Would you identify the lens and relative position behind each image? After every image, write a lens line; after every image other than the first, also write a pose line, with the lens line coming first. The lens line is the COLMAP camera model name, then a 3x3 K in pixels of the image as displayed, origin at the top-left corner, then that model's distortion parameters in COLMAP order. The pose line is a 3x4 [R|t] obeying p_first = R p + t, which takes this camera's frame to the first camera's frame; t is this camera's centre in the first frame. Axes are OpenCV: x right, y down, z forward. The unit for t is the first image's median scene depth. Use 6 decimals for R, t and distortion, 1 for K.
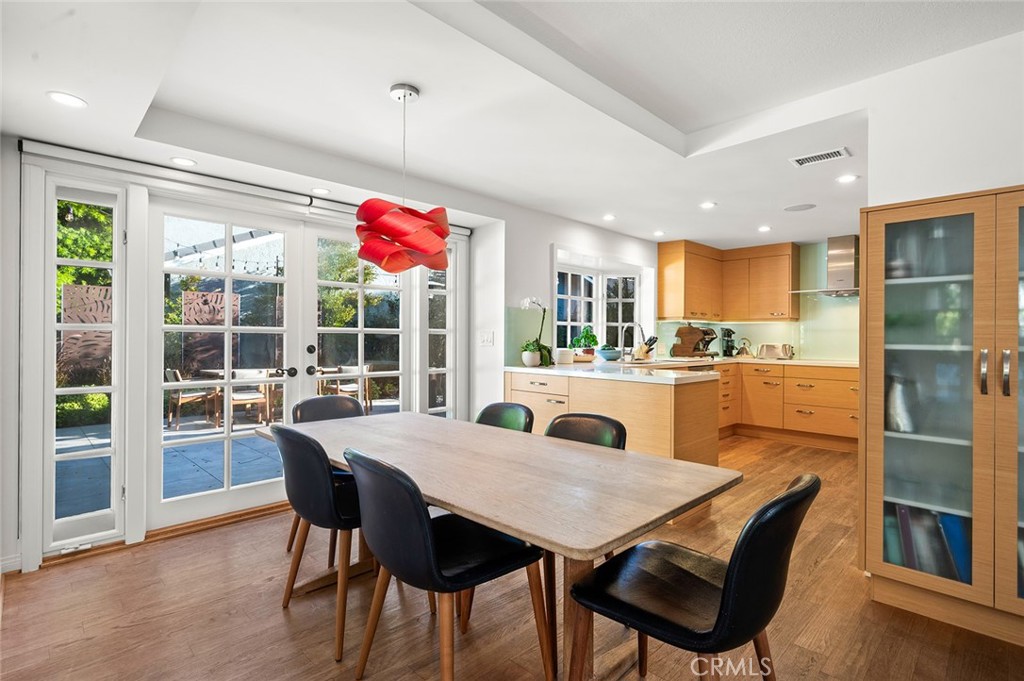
lens RADIAL K [[497.7, 0, 514.8], [0, 497.7, 339.0], [0, 0, 1]] dist [0.003475, 0.000348]
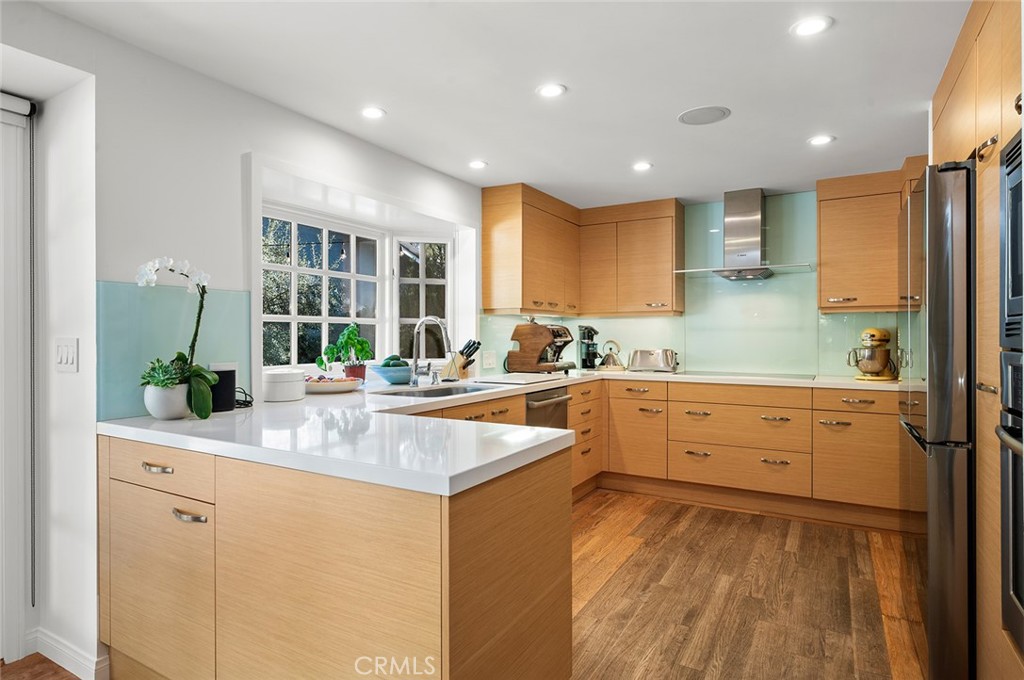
lens RADIAL K [[553.4, 0, 511.5], [0, 553.4, 338.8], [0, 0, 1]] dist [-0.000561, 0.000134]
pose [[0.964133, -0.010479, 0.265212, 0.142832], [0.009522, 0.999943, 0.004894, -0.010147], [-0.265248, -0.002193, 0.964178, 0.337423]]
